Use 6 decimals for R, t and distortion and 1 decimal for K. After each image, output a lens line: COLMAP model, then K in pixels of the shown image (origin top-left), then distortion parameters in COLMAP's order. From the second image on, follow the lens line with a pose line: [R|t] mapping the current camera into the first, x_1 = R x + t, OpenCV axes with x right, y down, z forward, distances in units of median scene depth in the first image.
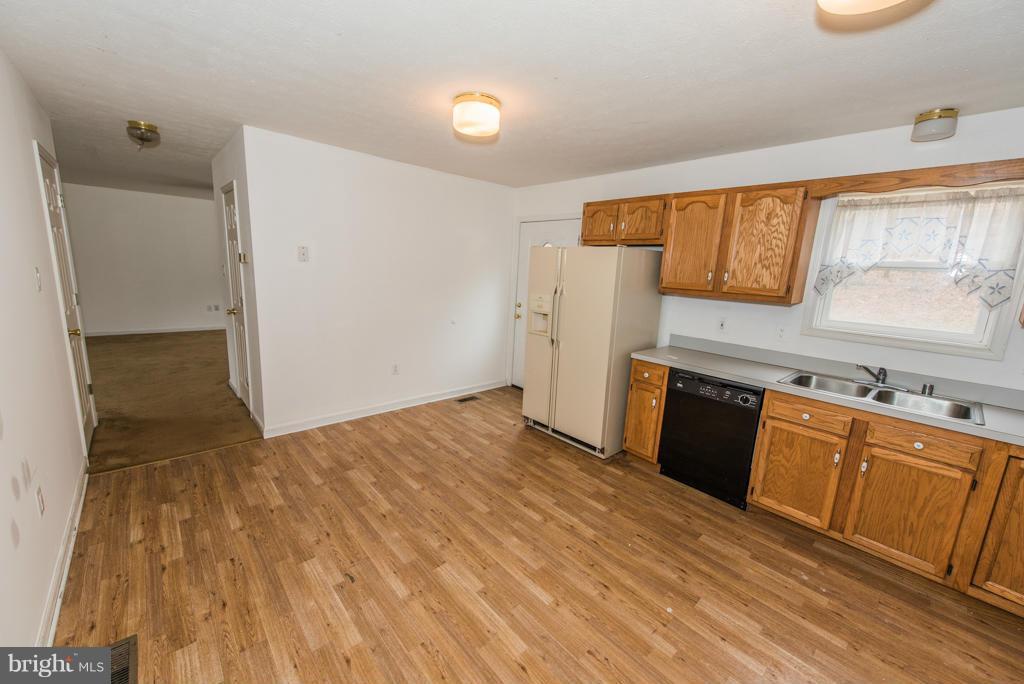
lens RADIAL K [[397.5, 0, 509.4], [0, 397.5, 343.9], [0, 0, 1]] dist [0.010900, -0.002678]
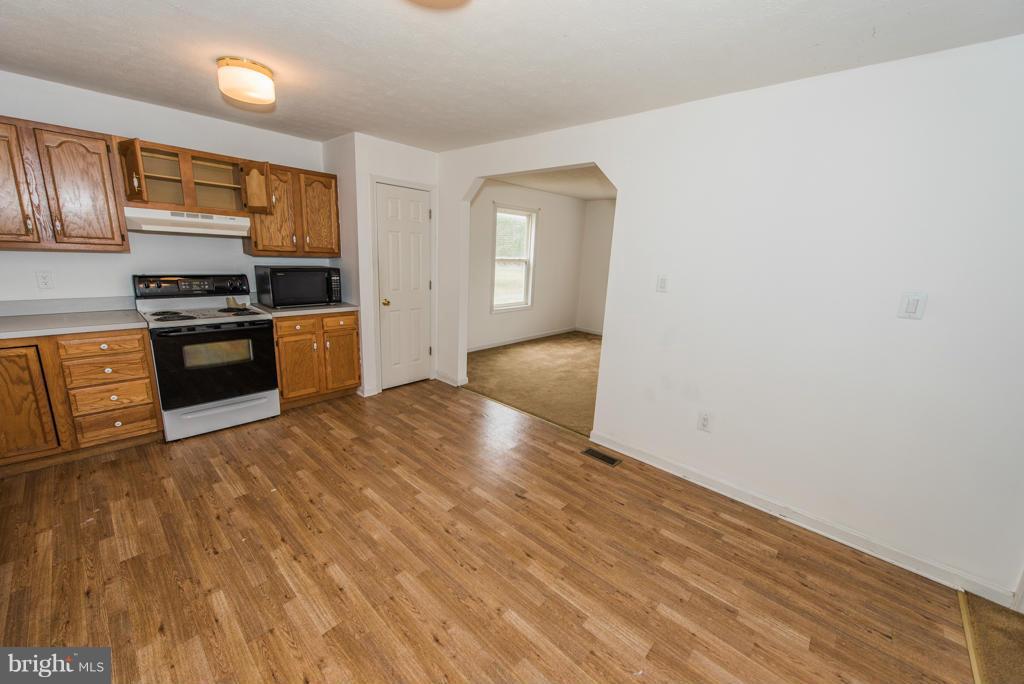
lens RADIAL K [[397.5, 0, 510.0], [0, 397.5, 343.5], [0, 0, 1]] dist [0.010900, -0.002678]
pose [[-0.991660, -0.073187, -0.106089, -0.148204], [-0.110403, 0.907080, 0.406223, -0.296094], [0.066501, 0.414547, -0.907595, 1.512800]]
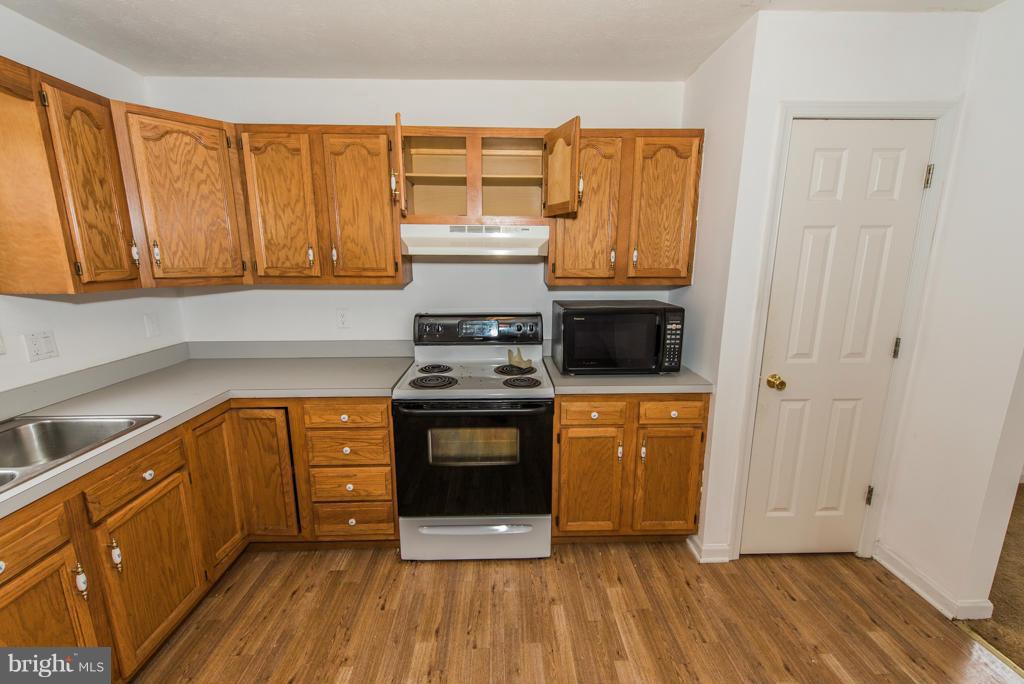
lens RADIAL K [[419.9, 0, 509.7], [0, 419.9, 343.6], [0, 0, 1]] dist [0.012427, -0.004069]
pose [[-0.757053, -0.176916, 0.628945, 0.079901], [0.090934, 0.924740, 0.369576, -0.141899], [-0.646994, 0.336981, -0.683990, 0.795170]]
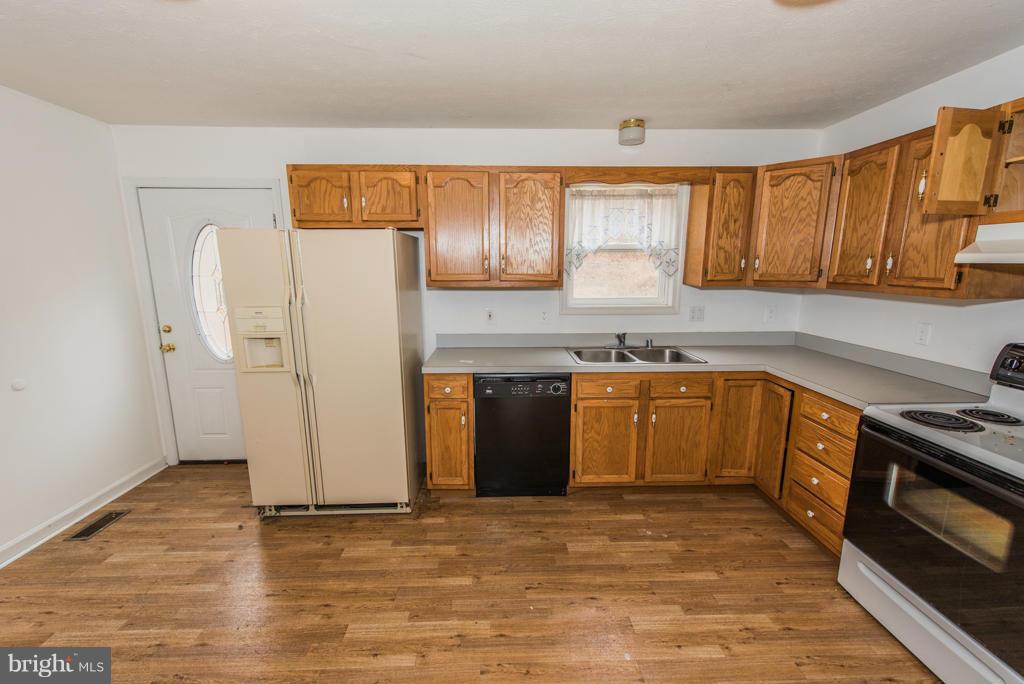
lens RADIAL K [[419.9, 0, 510.6], [0, 419.9, 342.7], [0, 0, 1]] dist [0.012427, -0.004069]
pose [[0.647886, -0.188906, 0.737942, -0.218774], [0.180290, 0.979264, 0.092394, -0.085557], [-0.740094, 0.073183, 0.668509, 0.393359]]
